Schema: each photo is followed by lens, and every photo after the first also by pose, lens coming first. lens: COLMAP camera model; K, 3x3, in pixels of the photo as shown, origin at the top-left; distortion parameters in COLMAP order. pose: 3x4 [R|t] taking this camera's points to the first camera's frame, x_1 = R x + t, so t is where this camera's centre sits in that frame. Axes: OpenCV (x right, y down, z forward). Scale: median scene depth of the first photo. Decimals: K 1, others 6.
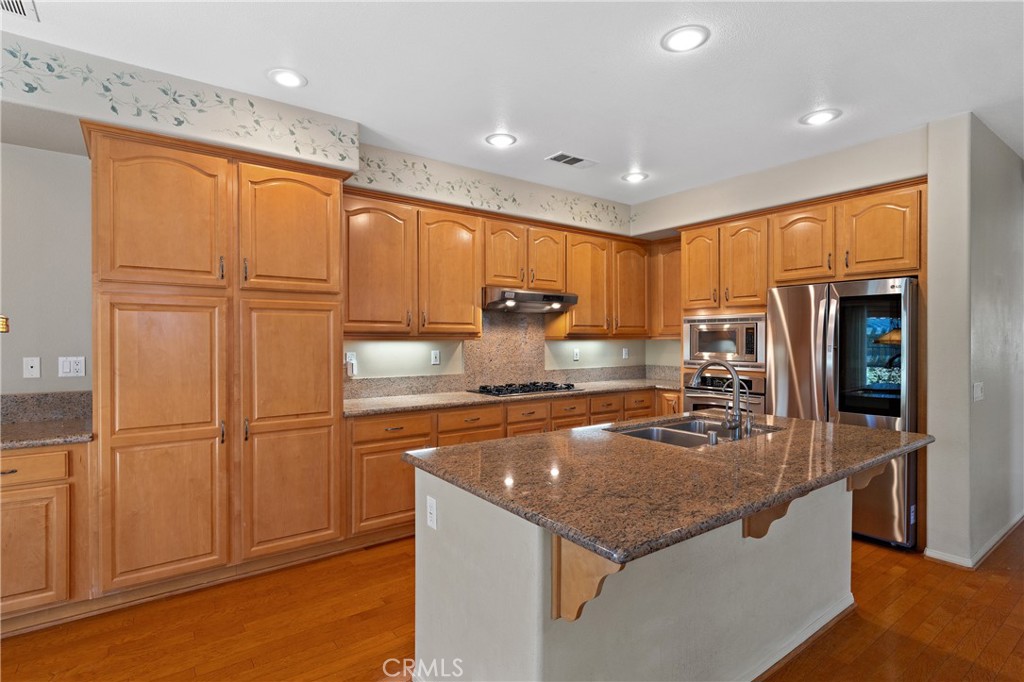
lens RADIAL K [[511.1, 0, 505.7], [0, 511.1, 340.4], [0, 0, 1]] dist [0.016615, -0.002906]
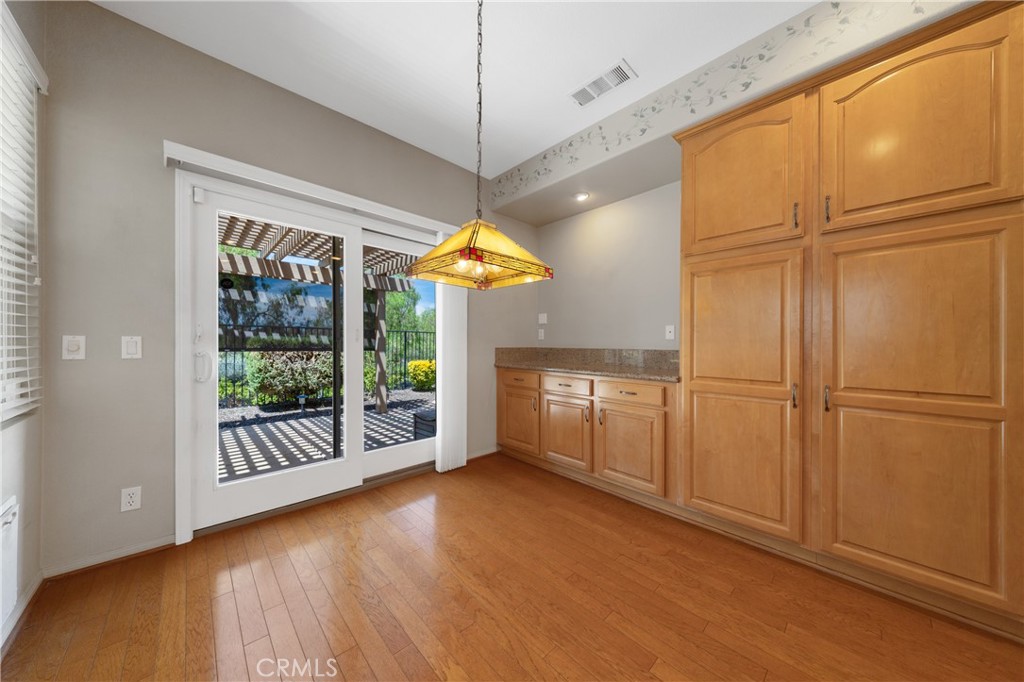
lens RADIAL K [[337.5, 0, 507.8], [0, 337.5, 344.3], [0, 0, 1]] dist [0.002967, -0.001257]
pose [[0.126077, 0.000327, -0.992020, -0.020437], [-0.013797, 0.999904, -0.001424, 0.092916], [0.991925, 0.013866, 0.126069, 0.409143]]
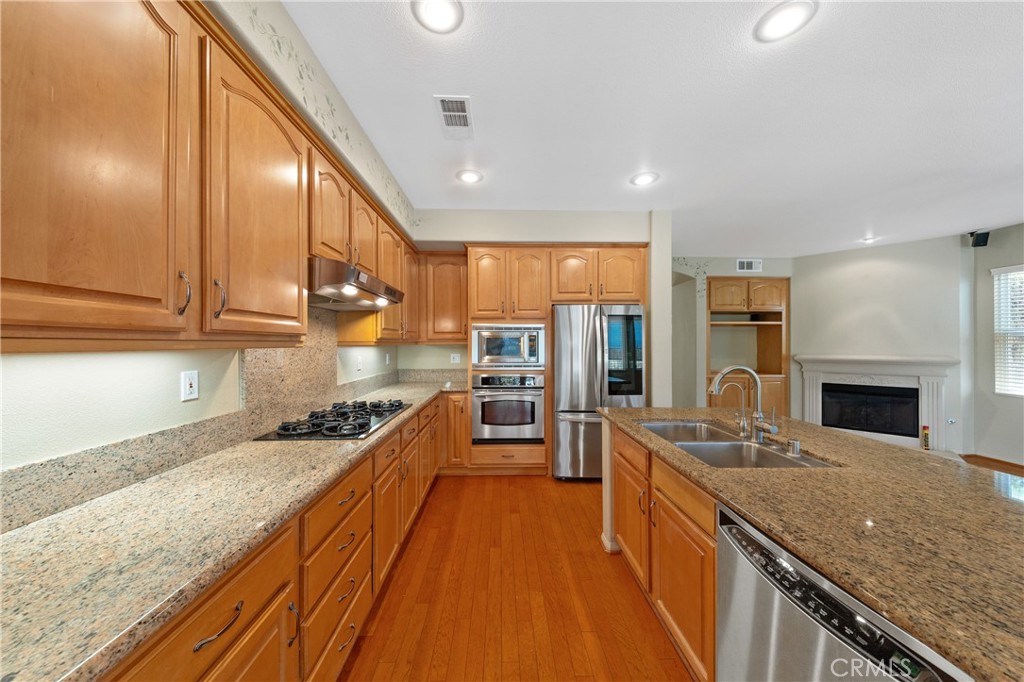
lens RADIAL K [[339.7, 0, 515.9], [0, 339.7, 346.0], [0, 0, 1]] dist [0.005580, -0.000139]
pose [[0.561755, -0.006947, 0.827275, -0.352377], [0.004351, 0.999976, 0.005443, -0.005786], [-0.827292, 0.000542, 0.561771, 0.876555]]
